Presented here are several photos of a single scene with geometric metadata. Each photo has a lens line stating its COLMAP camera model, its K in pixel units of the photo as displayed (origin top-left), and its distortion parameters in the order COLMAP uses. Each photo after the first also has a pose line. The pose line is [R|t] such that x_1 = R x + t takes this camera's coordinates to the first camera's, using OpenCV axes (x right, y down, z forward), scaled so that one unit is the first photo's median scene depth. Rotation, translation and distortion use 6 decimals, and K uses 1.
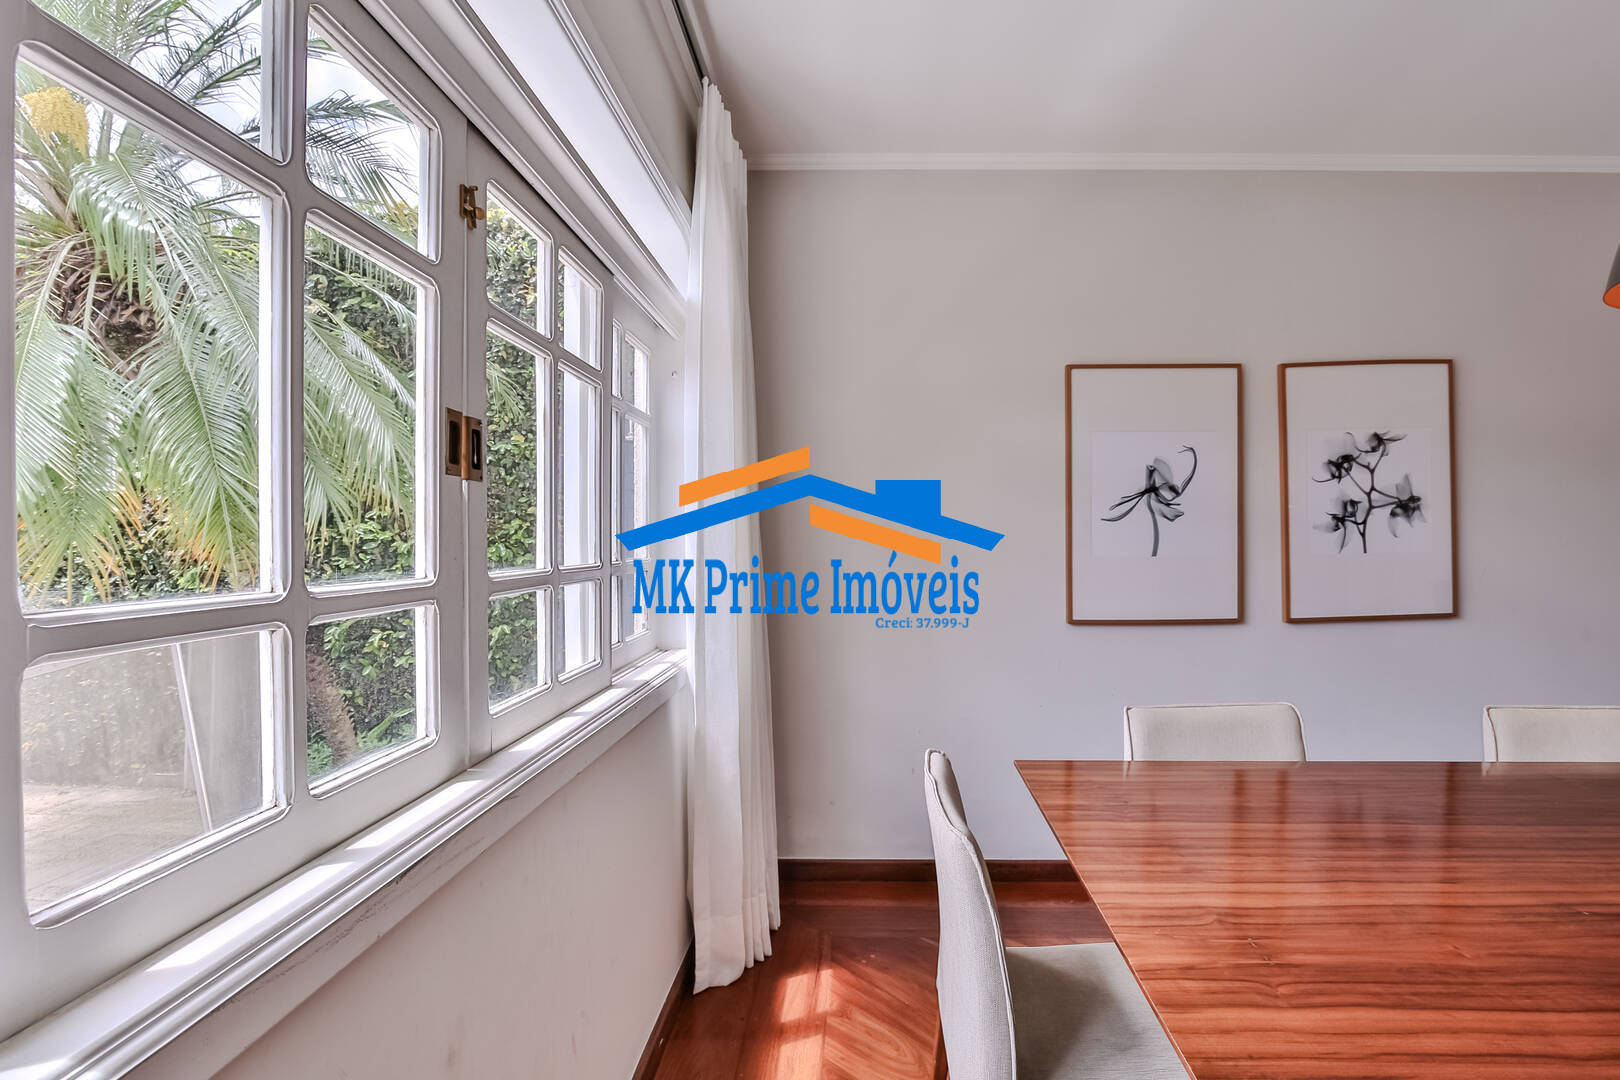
lens RADIAL K [[809.0, 0, 858.3], [0, 809.0, 538.1], [0, 0, 1]] dist [-0.012132, 0.000247]
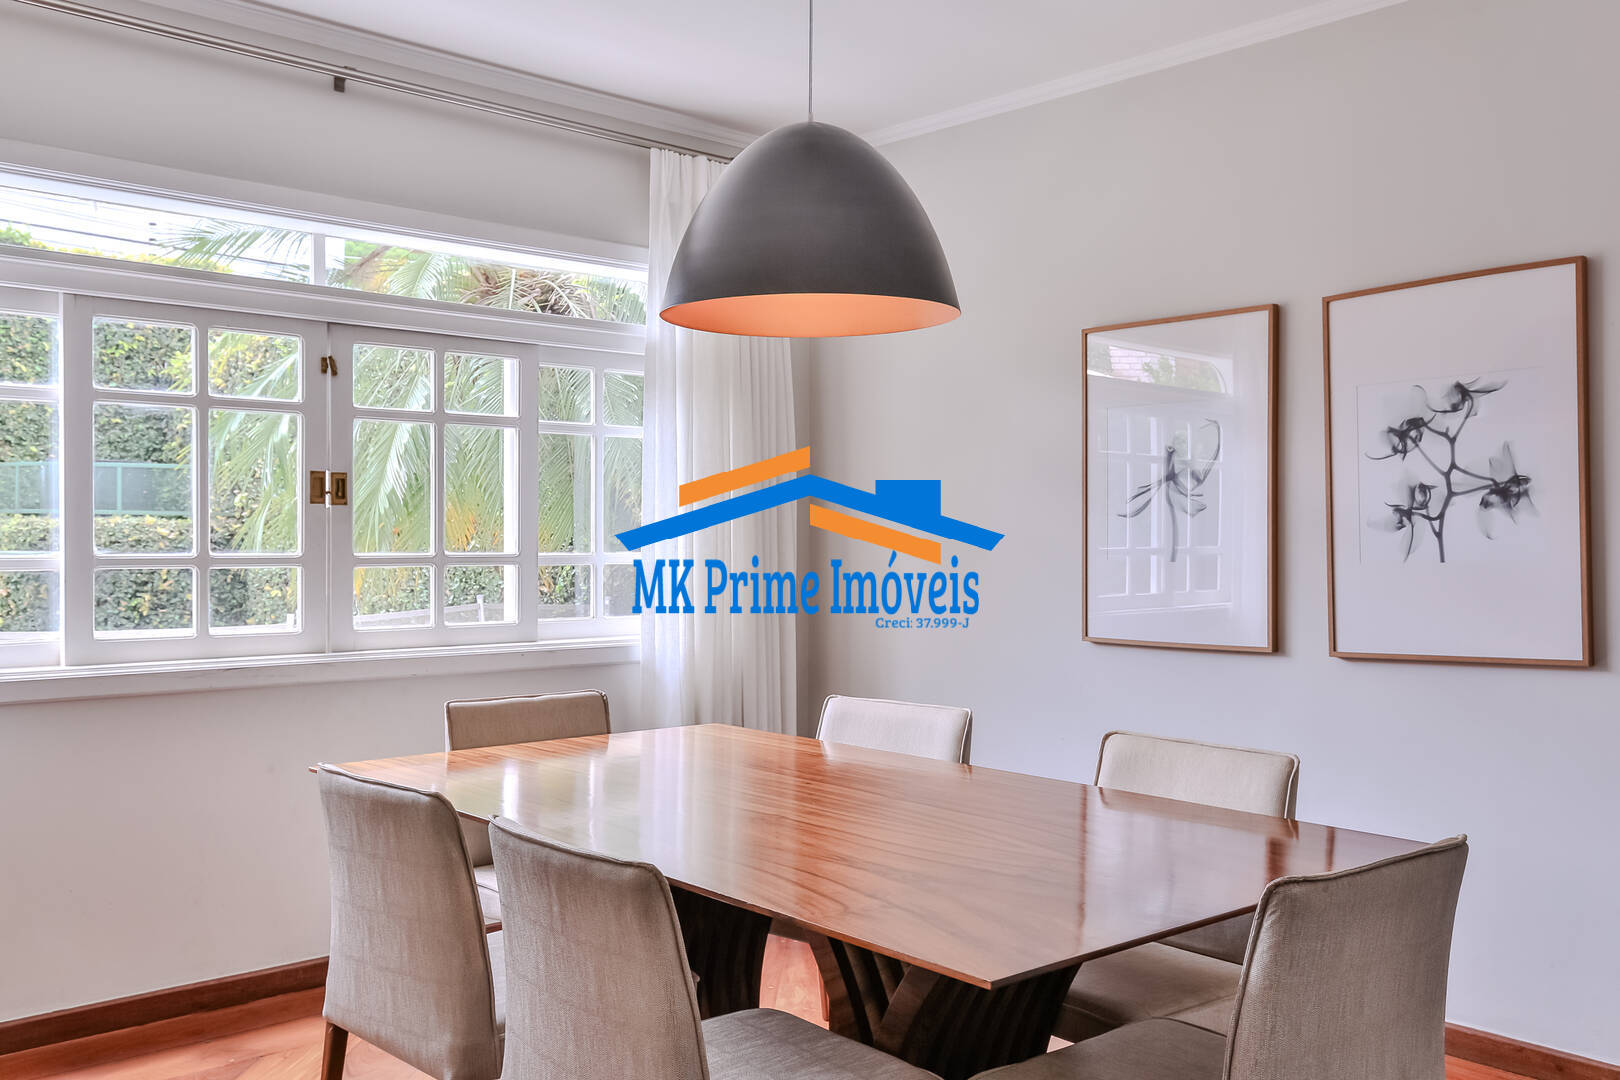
lens RADIAL K [[1403.0, 0, 777.2], [0, 1403.0, 541.9], [0, 0, 1]] dist [0.055374, -0.004402]
pose [[0.677565, 0.007256, -0.735427, 1.127711], [-0.004142, 0.999973, 0.006049, -0.003458], [0.735452, -0.001052, 0.677577, -0.214419]]
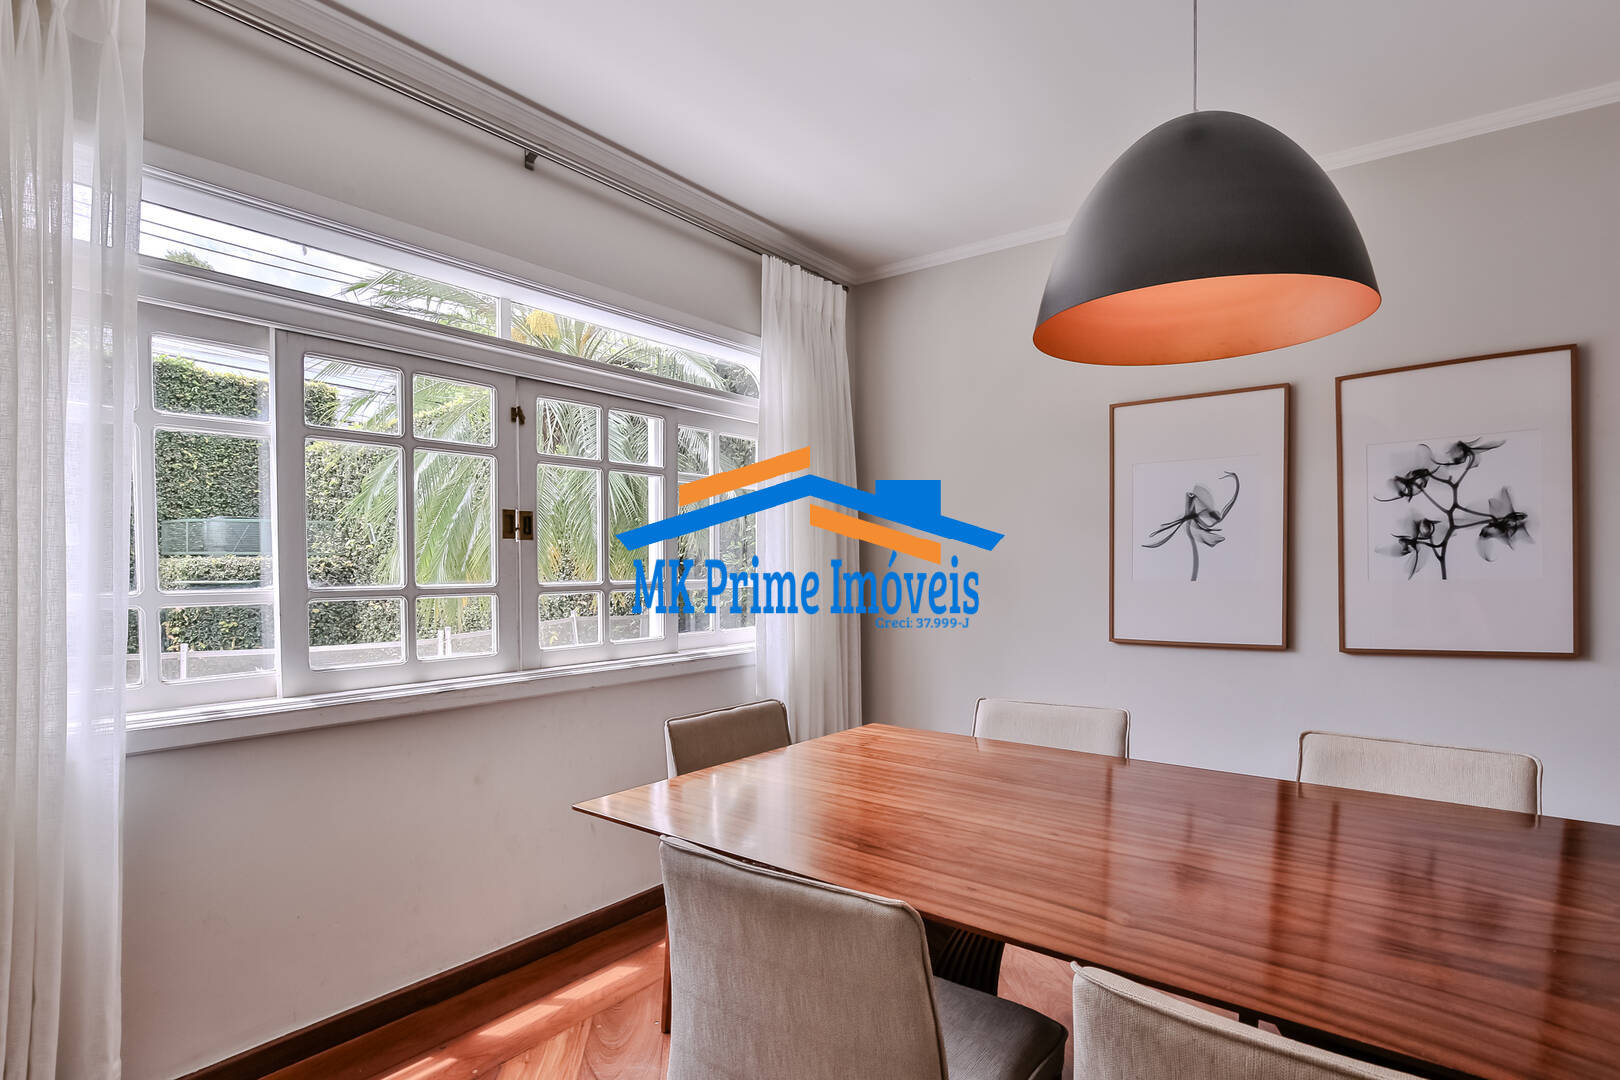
lens RADIAL K [[801.1, 0, 815.7], [0, 801.1, 588.6], [0, 0, 1]] dist [-0.017003, 0.000195]
pose [[0.801730, 0.015007, -0.597498, 0.597332], [0.004575, 0.999501, 0.031244, -0.001623], [0.597669, -0.027783, 0.801262, -0.110738]]
